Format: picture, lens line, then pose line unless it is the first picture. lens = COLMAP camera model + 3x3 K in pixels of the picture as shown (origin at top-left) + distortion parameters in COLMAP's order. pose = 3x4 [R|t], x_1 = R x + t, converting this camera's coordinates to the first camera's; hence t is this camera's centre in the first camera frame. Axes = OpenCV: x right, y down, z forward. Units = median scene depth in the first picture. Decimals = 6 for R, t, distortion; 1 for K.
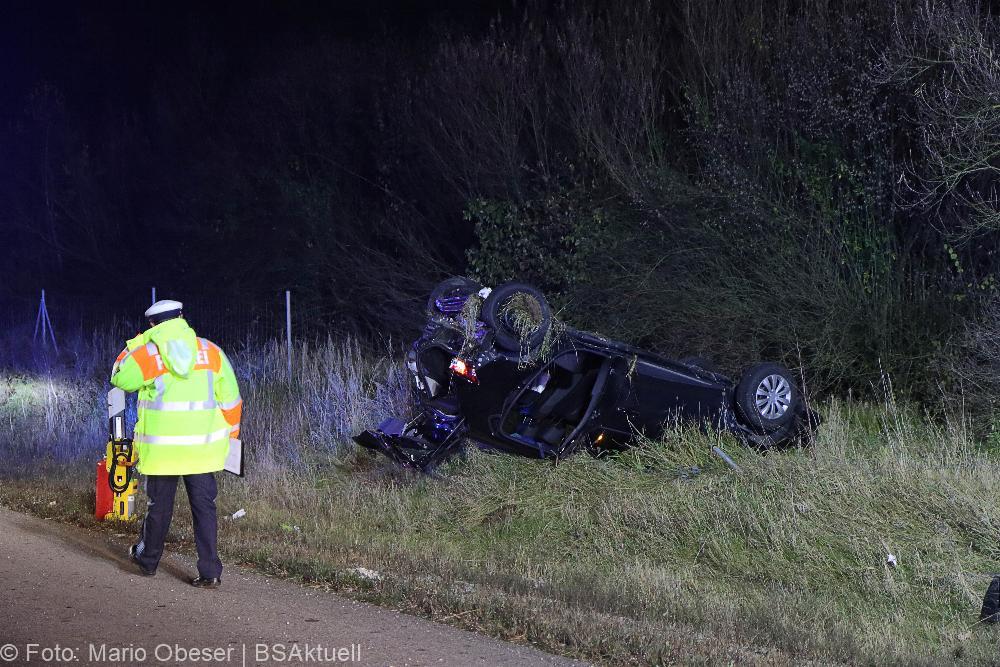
lens RADIAL K [[2046.0, 0, 477.2], [0, 2046.0, 332.5], [0, 0, 1]] dist [-0.013426, -0.139966]
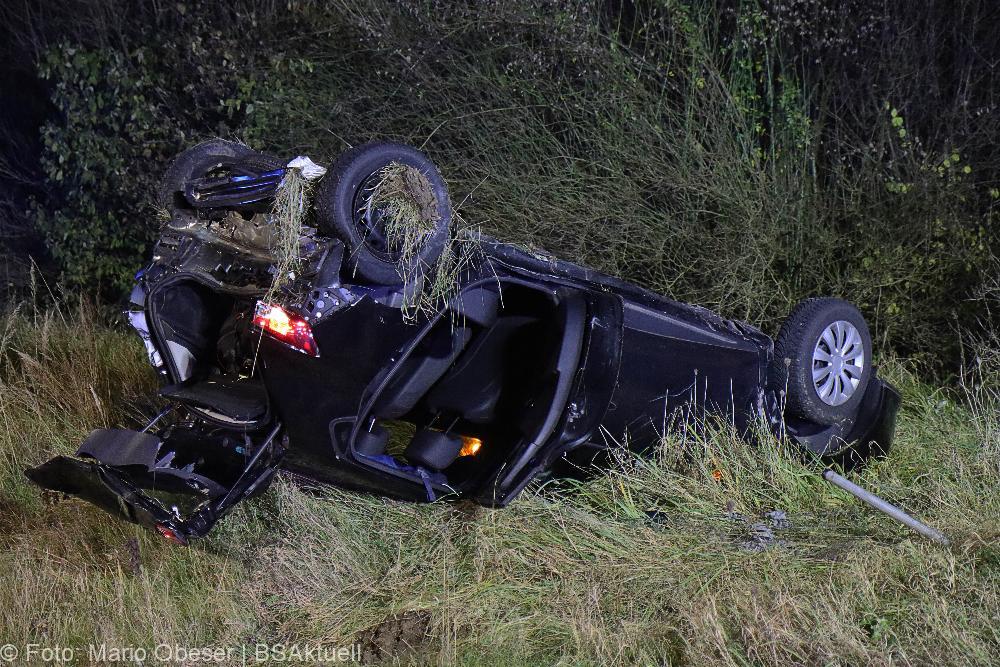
lens RADIAL K [[2437.1, 0, 500.0], [0, 2437.1, 333.5], [0, 0, 1]] dist [0.003358, -0.219308]
pose [[0.968605, -0.024407, 0.247403, -0.095902], [0.017263, 0.999370, 0.031006, 0.003113], [-0.248004, -0.025761, 0.968417, 0.426577]]
